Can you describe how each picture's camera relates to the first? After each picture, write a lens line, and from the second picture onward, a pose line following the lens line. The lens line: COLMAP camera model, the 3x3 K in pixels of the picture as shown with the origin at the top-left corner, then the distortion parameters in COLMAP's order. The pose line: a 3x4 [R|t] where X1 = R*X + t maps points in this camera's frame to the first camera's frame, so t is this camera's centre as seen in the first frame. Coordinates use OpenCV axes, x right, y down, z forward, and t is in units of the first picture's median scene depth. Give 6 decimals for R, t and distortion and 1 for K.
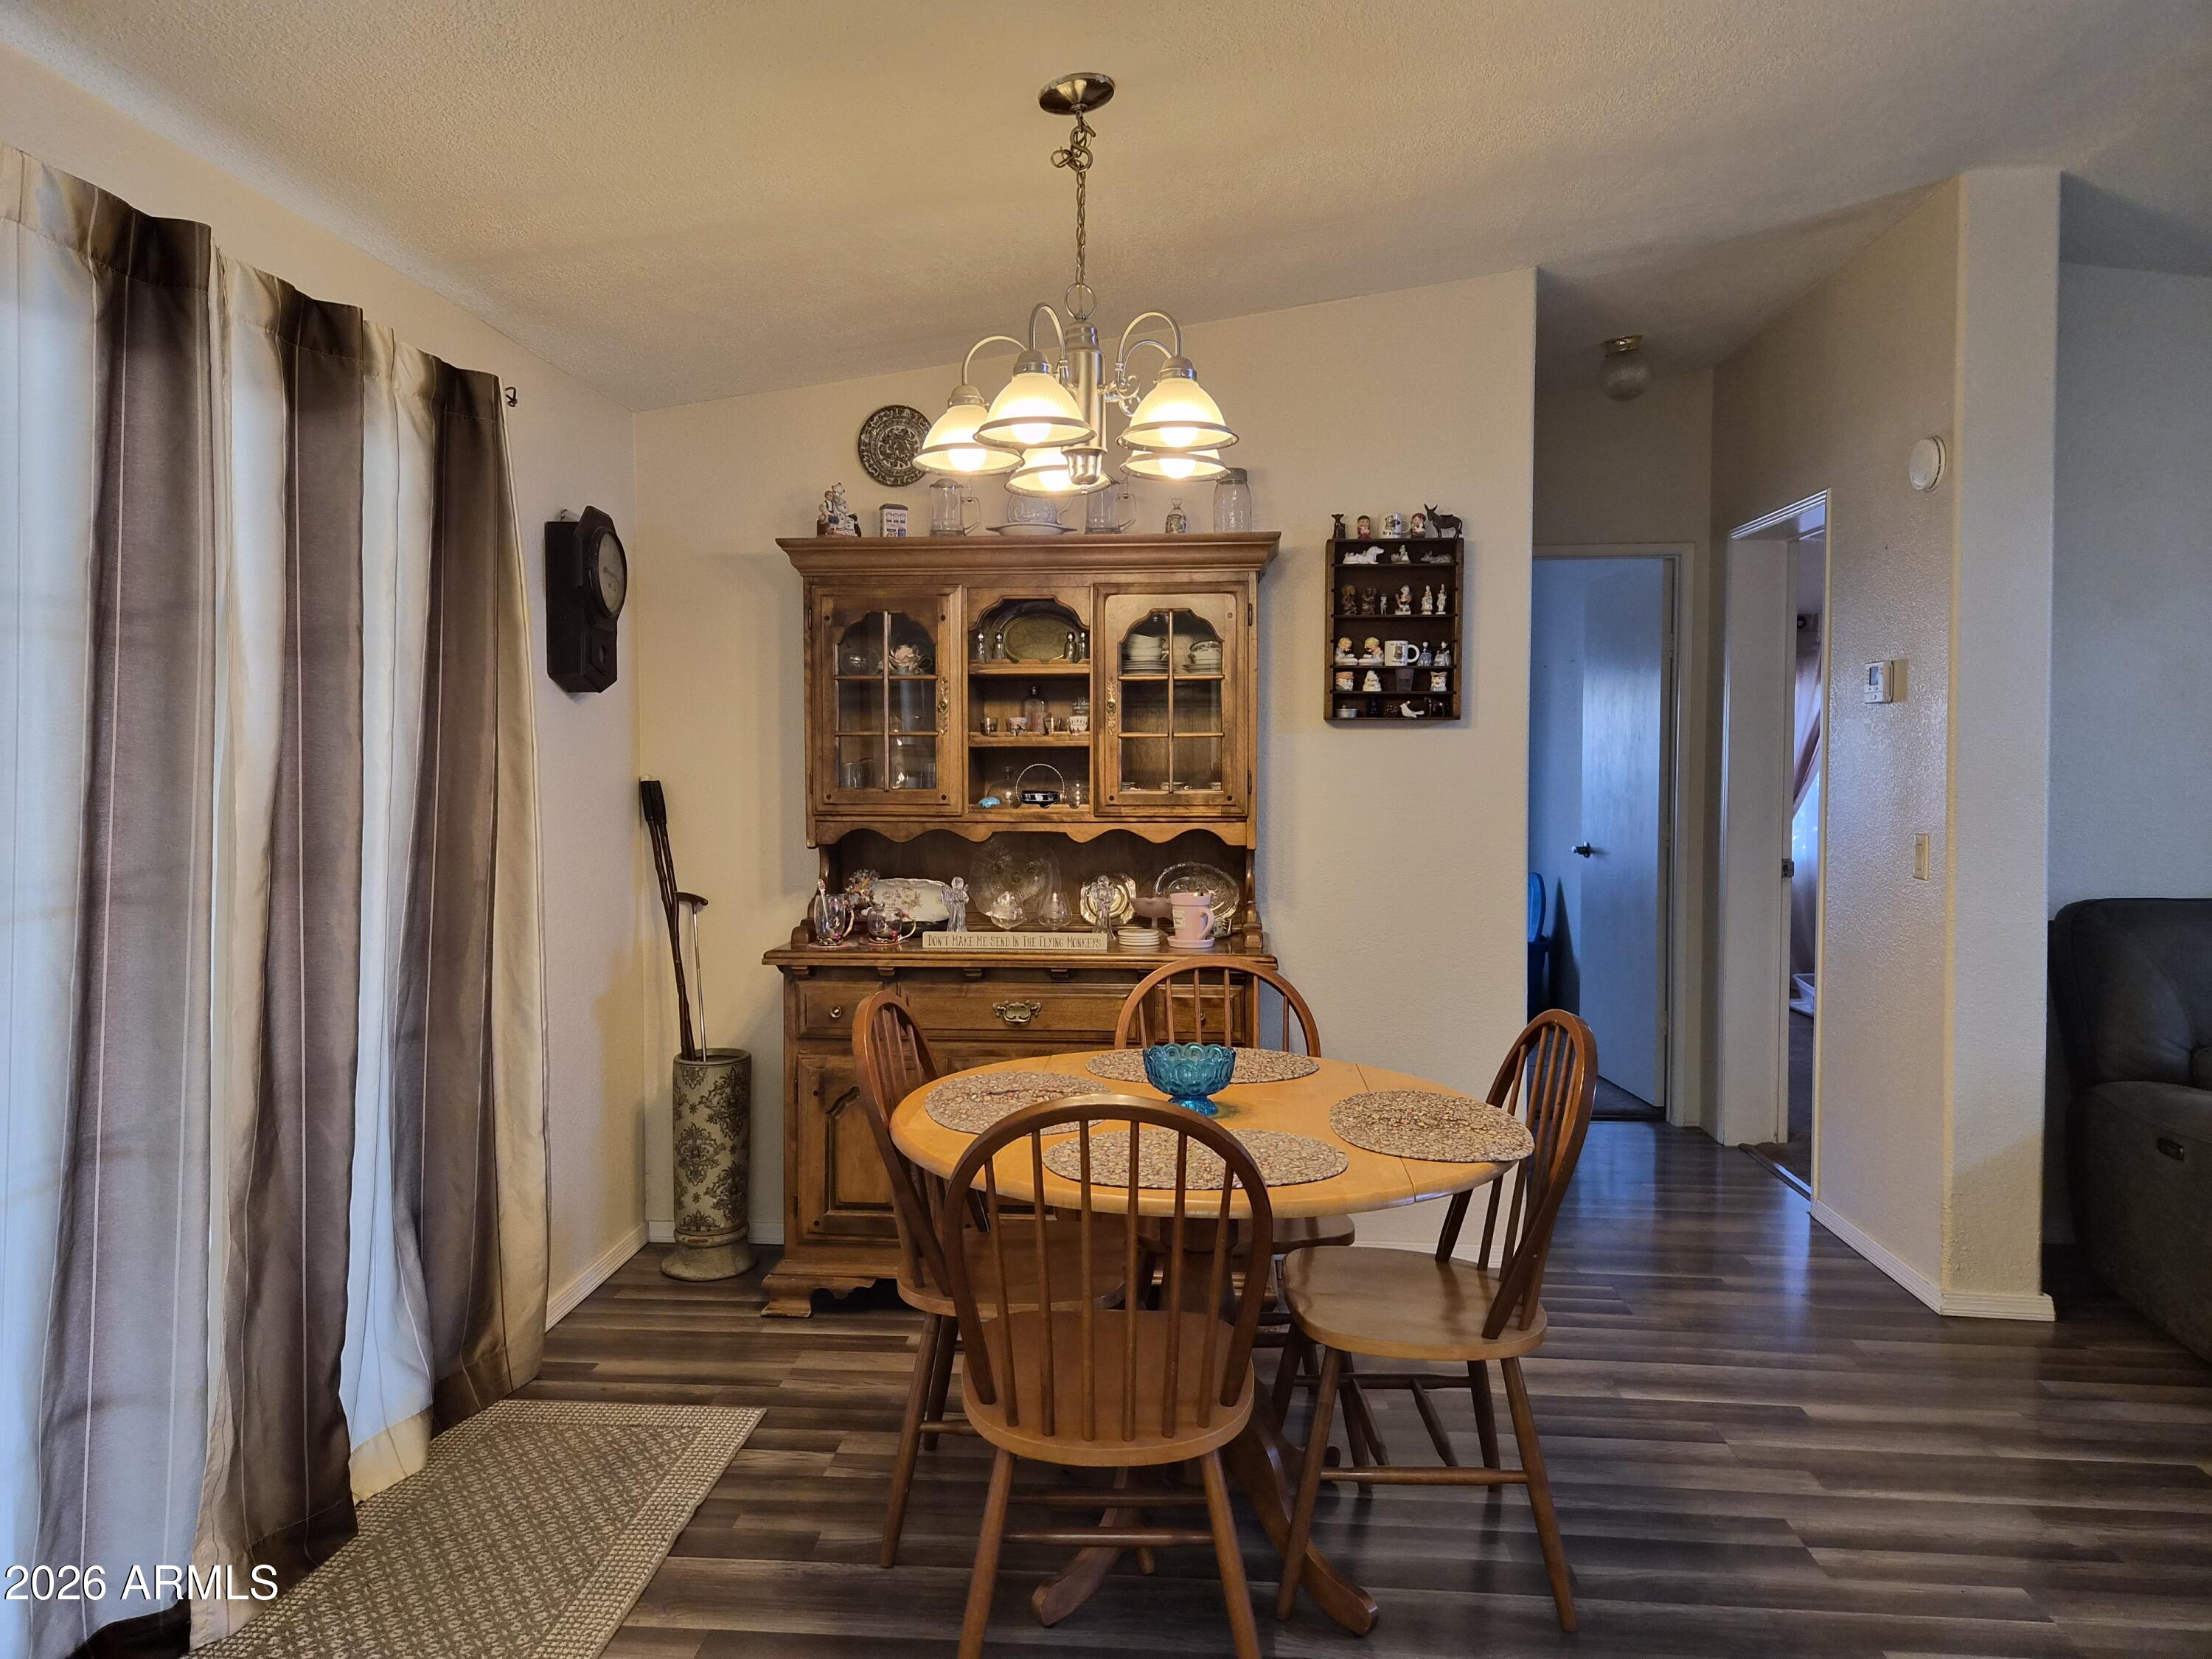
lens RADIAL K [[1474.9, 0, 1095.3], [0, 1474.9, 817.0], [0, 0, 1]] dist [0.050511, -0.039486]
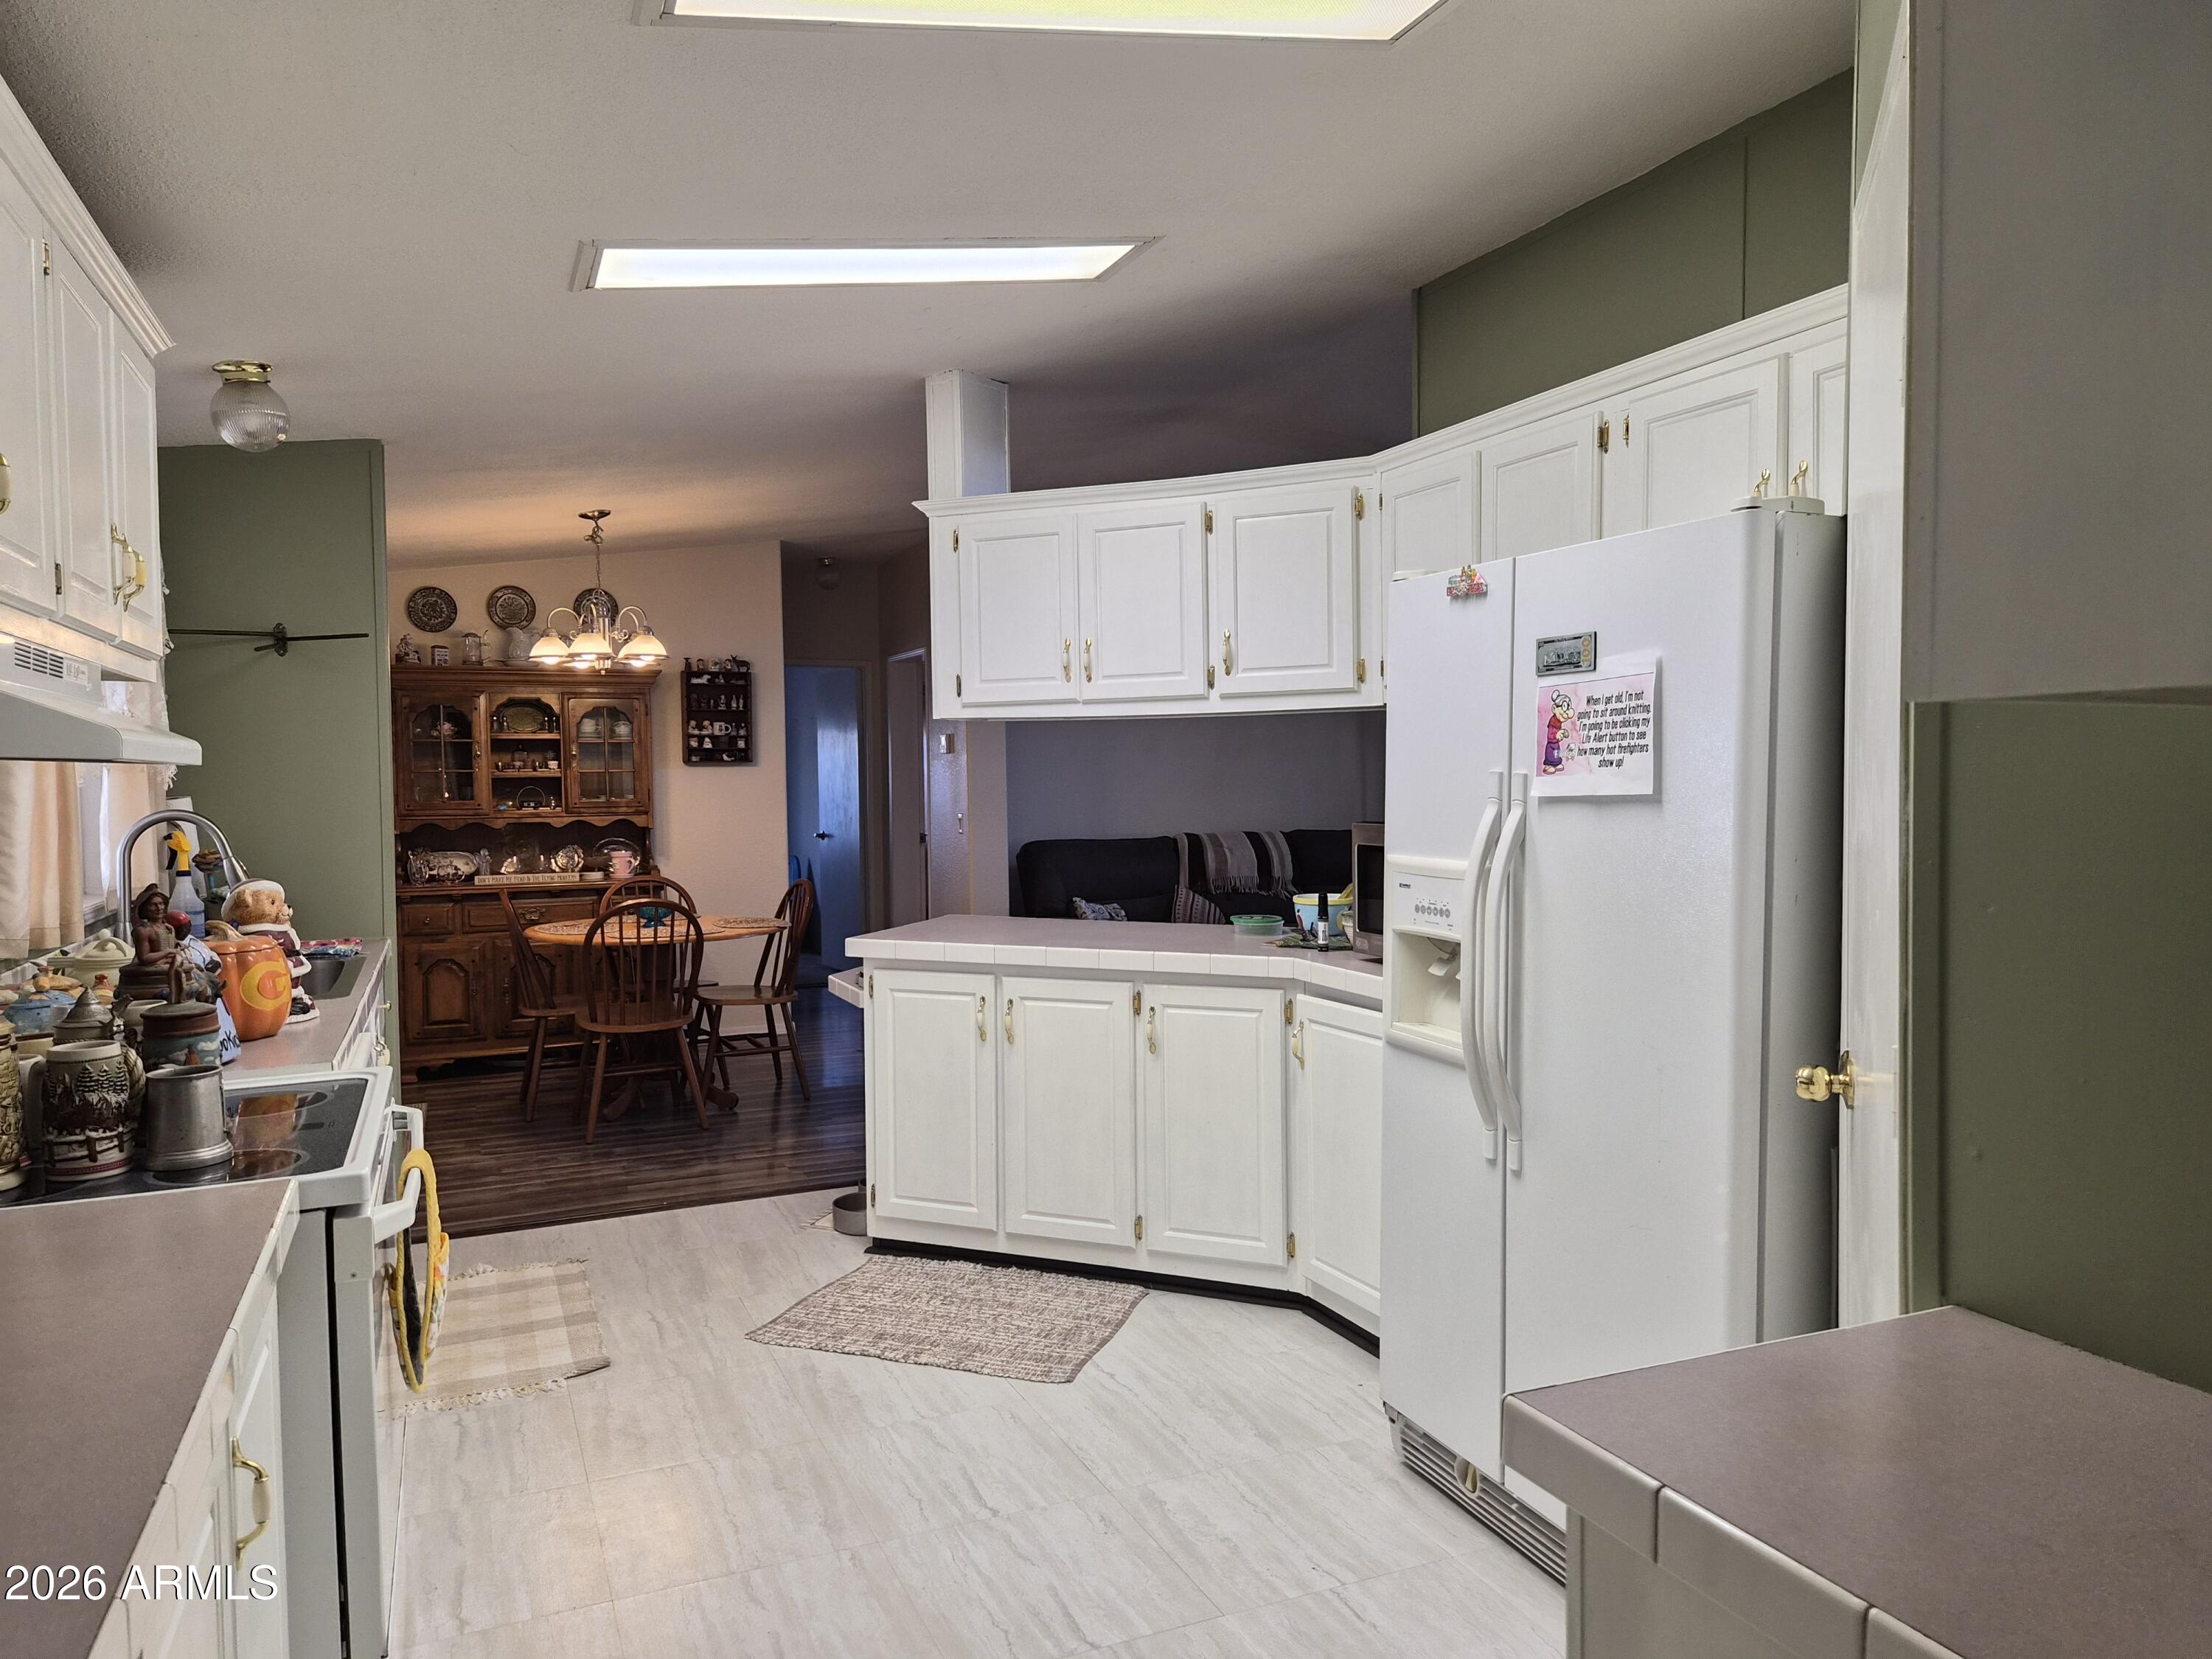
lens RADIAL K [[1474.9, 0, 1080.1], [0, 1474.9, 855.3], [0, 0, 1]] dist [0.050511, -0.039486]
pose [[0.888548, -0.034151, 0.457511, -0.281999], [0.030630, 0.999417, 0.015114, 0.044020], [-0.457760, 0.000584, 0.889076, -0.991954]]
